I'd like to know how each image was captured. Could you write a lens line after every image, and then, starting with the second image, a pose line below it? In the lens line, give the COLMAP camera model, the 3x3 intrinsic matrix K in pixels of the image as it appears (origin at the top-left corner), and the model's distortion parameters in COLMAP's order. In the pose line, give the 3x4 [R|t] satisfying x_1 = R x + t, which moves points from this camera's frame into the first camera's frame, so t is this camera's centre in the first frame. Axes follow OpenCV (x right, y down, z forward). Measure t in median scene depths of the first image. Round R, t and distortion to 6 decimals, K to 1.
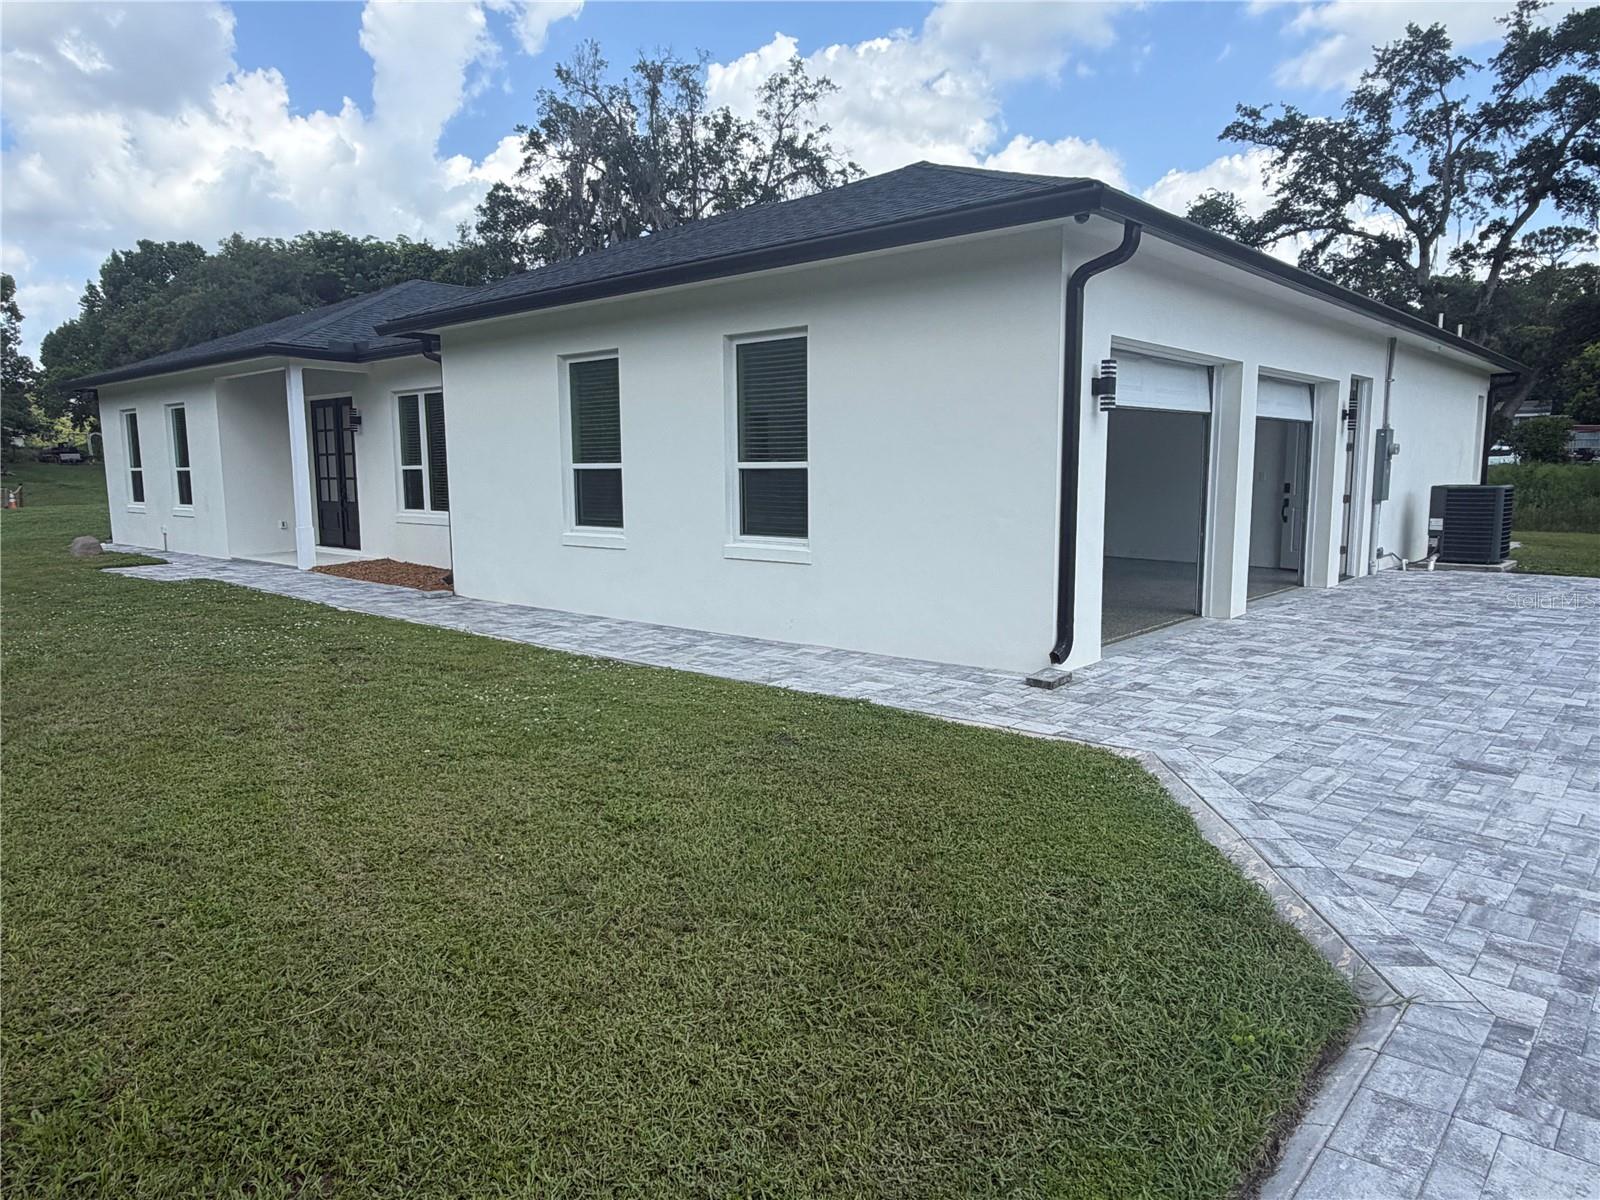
lens RADIAL K [[1050.4, 0, 803.4], [0, 1050.4, 603.8], [0, 0, 1]] dist [-0.004869, 0.003039]
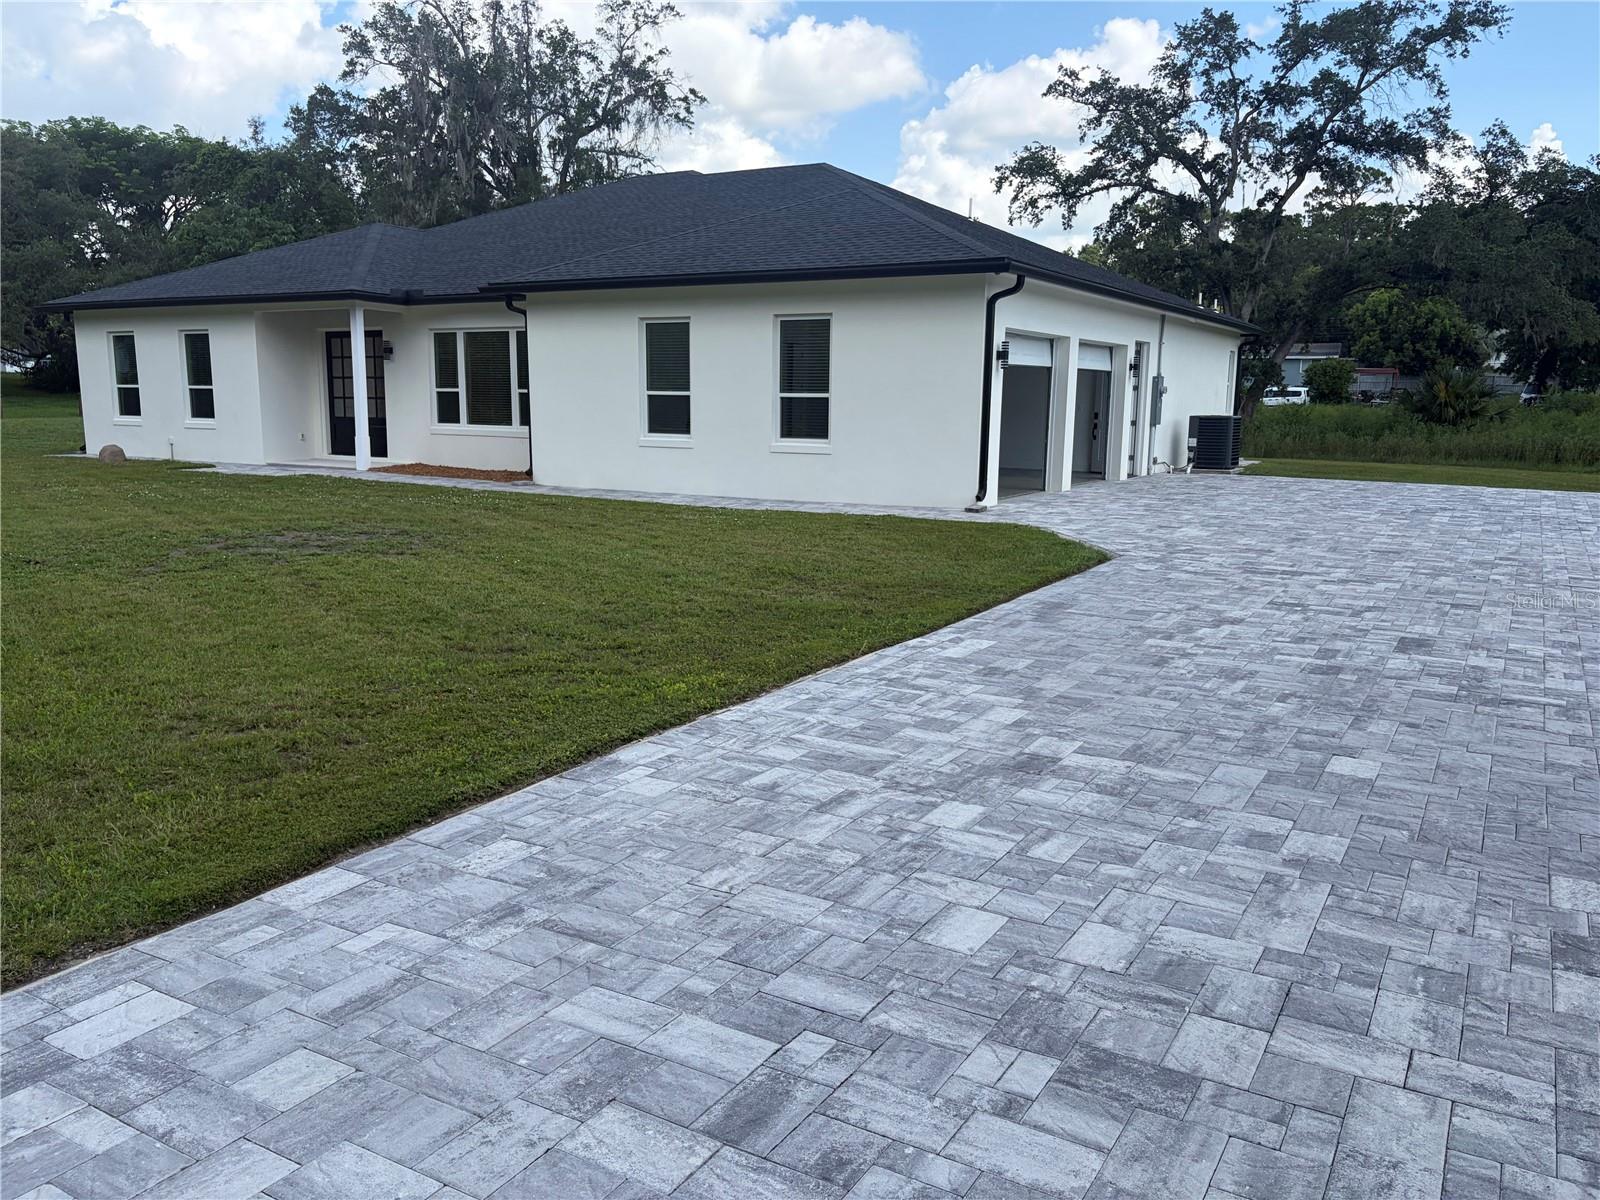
lens RADIAL K [[1209.1, 0, 798.4], [0, 1209.1, 605.3], [0, 0, 1]] dist [0.040376, -0.035377]
pose [[0.982513, -0.014543, 0.185627, -0.100537], [0.007228, 0.999173, 0.040024, 0.031607], [-0.186056, -0.037982, 0.981805, -0.225408]]
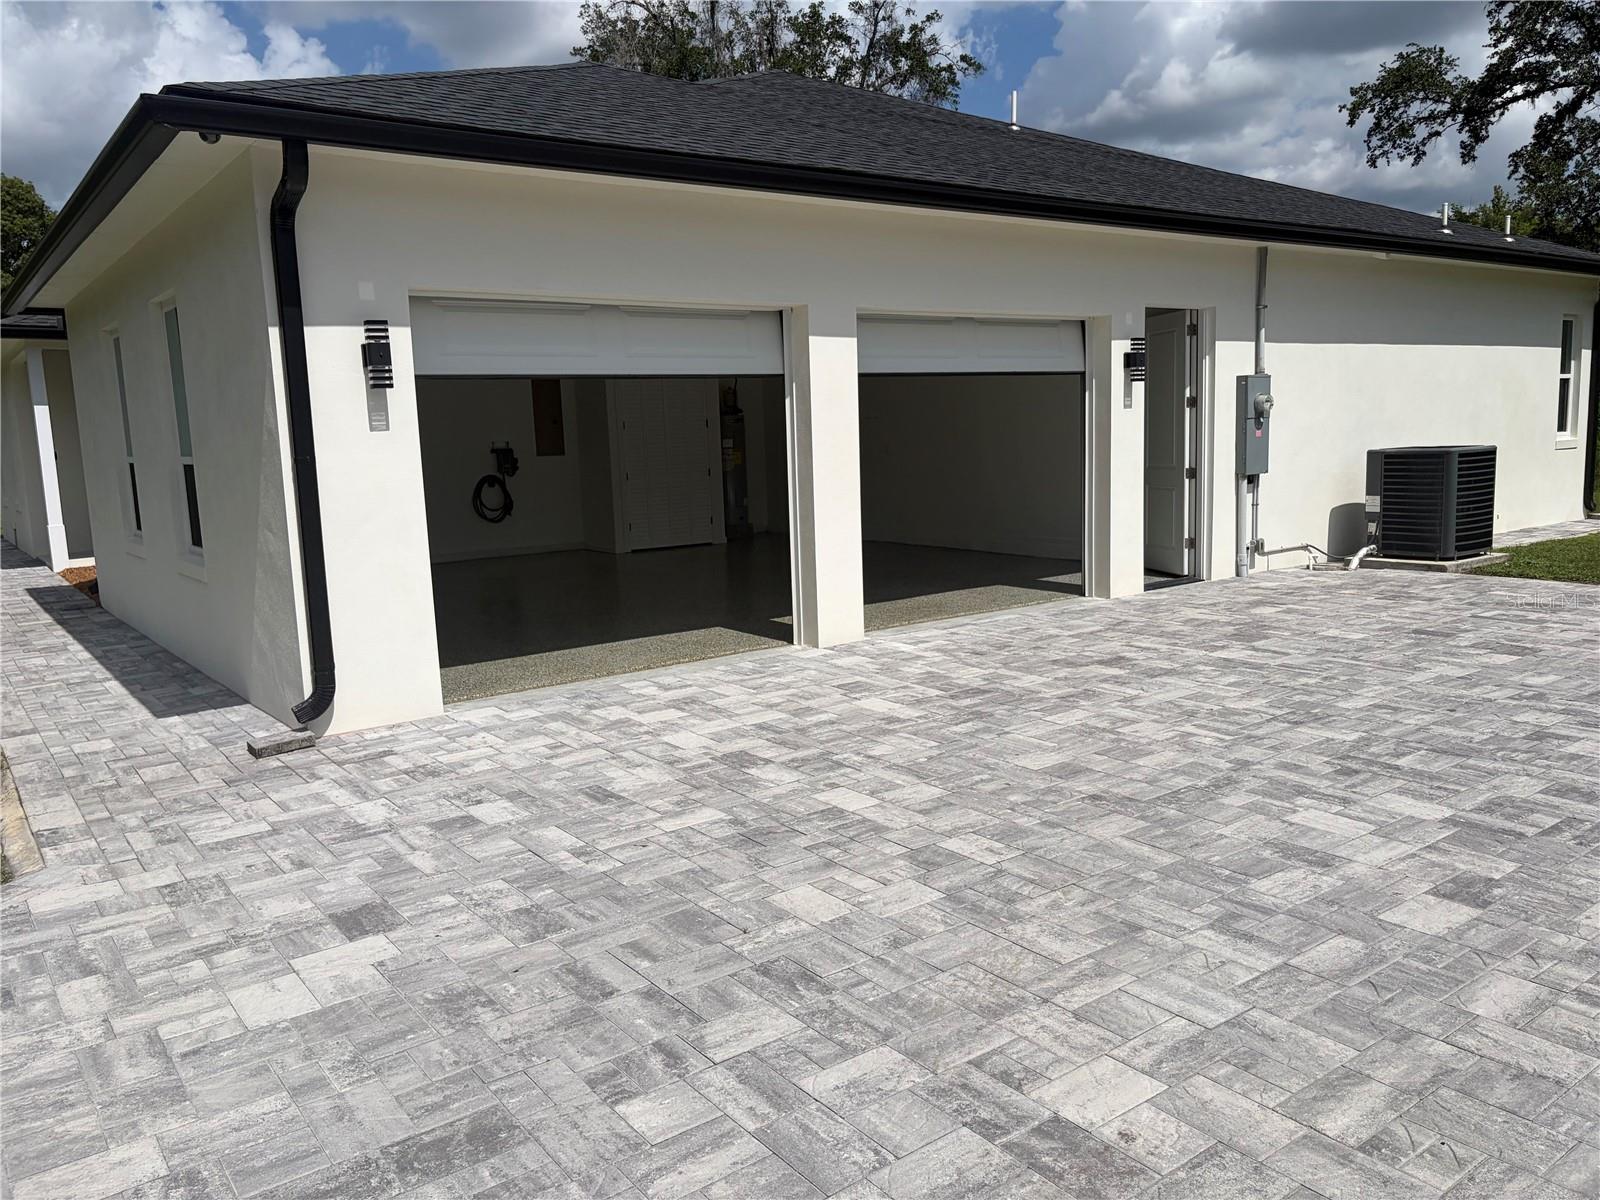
lens RADIAL K [[1209.1, 0, 798.5], [0, 1209.1, 597.4], [0, 0, 1]] dist [0.040376, -0.035377]
pose [[0.977443, 0.001656, -0.211193, 0.159939], [0.001117, 0.999915, 0.013010, -0.009483], [0.211197, -0.012952, 0.977358, 0.041544]]
